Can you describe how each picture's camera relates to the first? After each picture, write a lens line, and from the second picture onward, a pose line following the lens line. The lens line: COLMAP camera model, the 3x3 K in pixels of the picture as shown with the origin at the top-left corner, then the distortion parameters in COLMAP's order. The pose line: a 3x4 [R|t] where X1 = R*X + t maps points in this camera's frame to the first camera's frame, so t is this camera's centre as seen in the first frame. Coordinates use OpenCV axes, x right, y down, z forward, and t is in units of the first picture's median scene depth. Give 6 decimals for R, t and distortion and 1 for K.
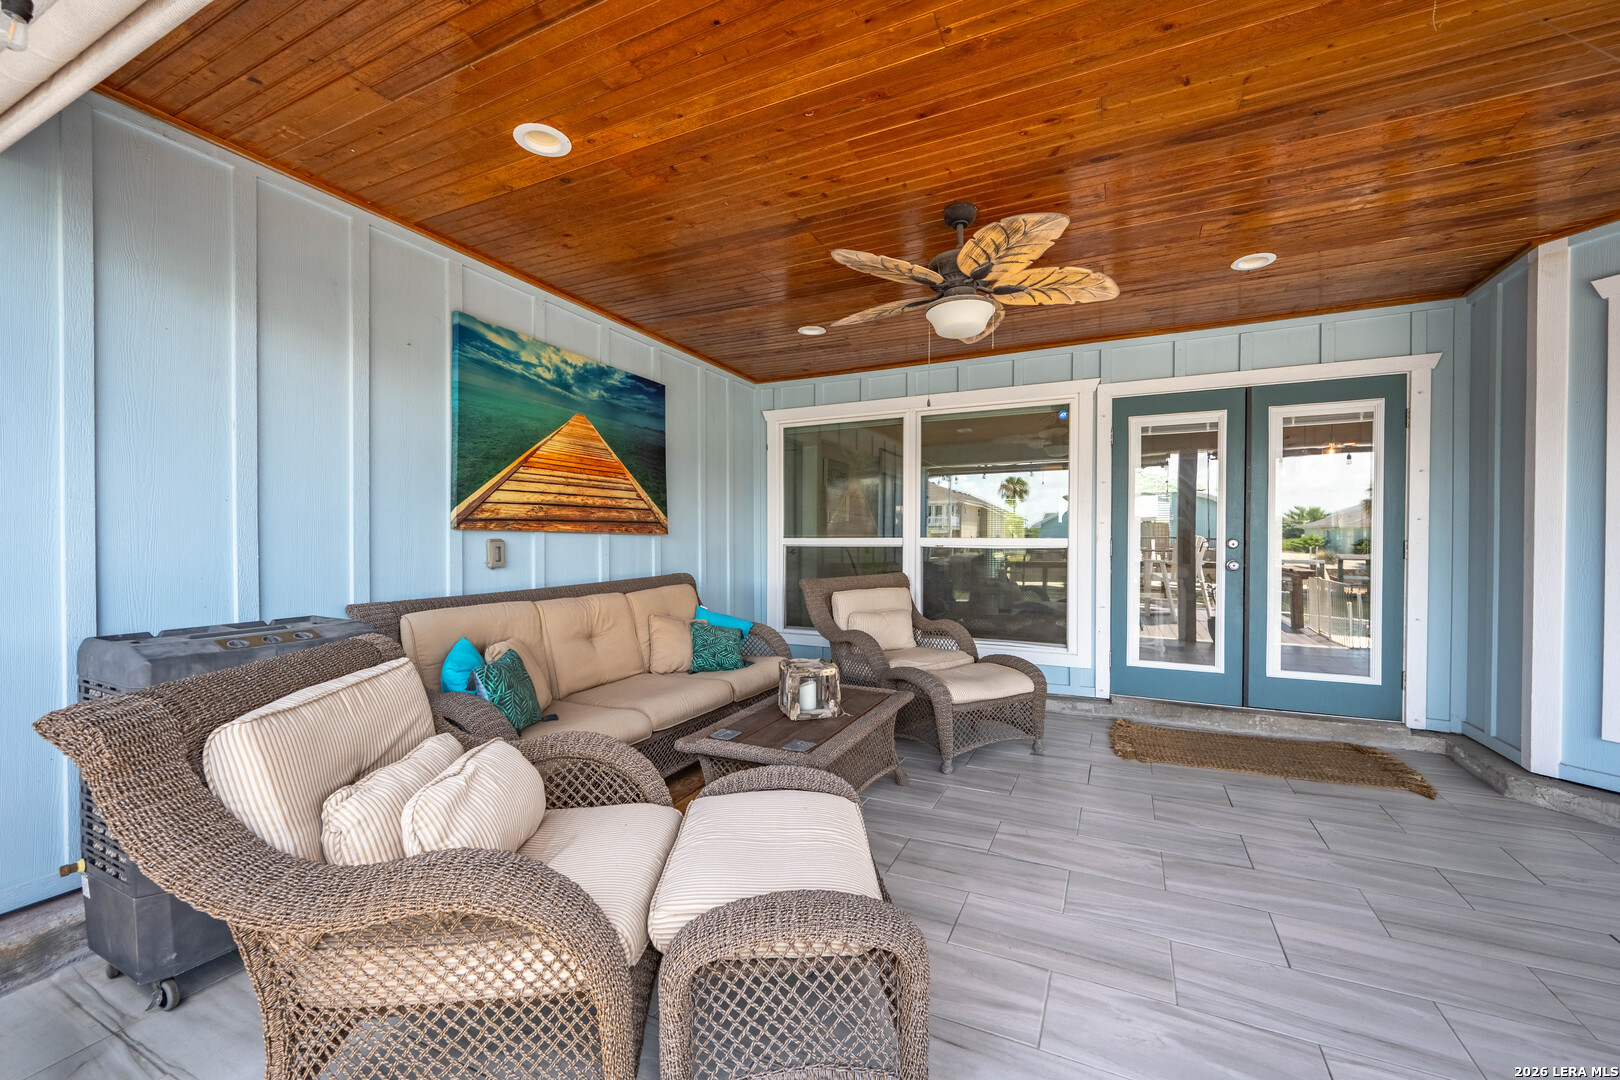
lens RADIAL K [[642.7, 0, 824.1], [0, 642.7, 546.1], [0, 0, 1]] dist [-0.002910, 0.000547]
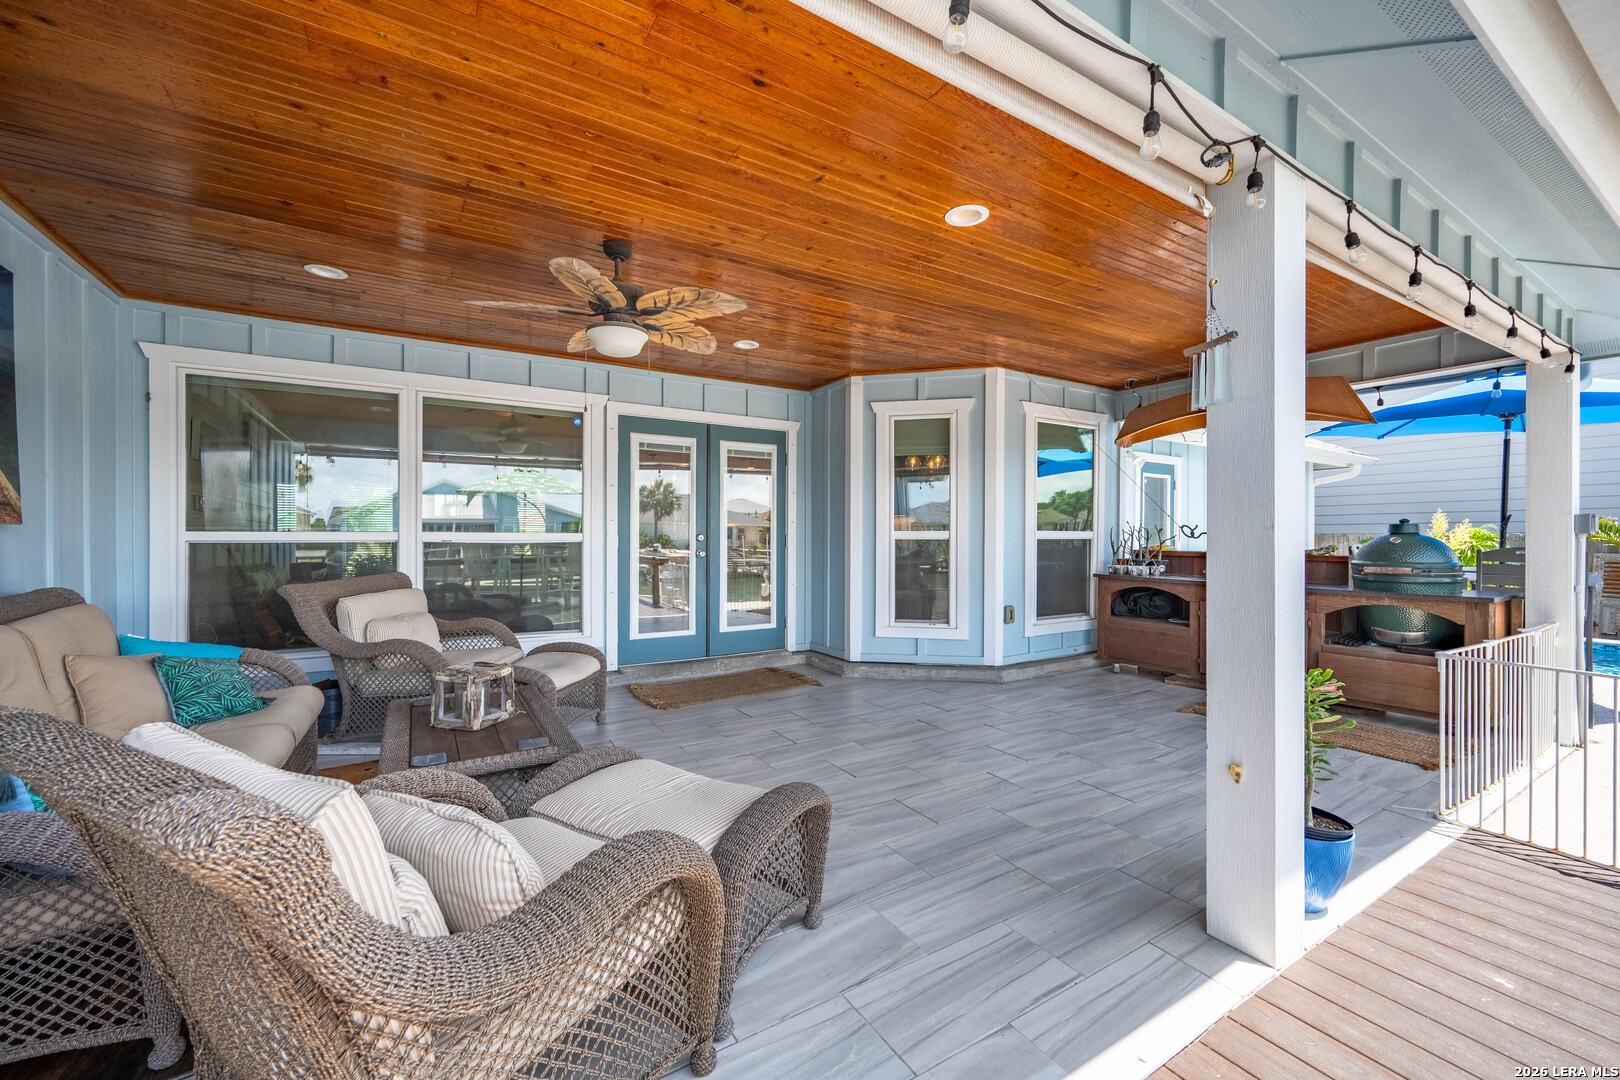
lens RADIAL K [[642.7, 0, 824.3], [0, 642.7, 537.5], [0, 0, 1]] dist [-0.002910, 0.000547]
pose [[0.535391, -0.001917, 0.844602, -0.393040], [0.005760, 0.999982, -0.001382, -0.000876], [-0.844584, 0.005605, 0.535393, 0.058304]]
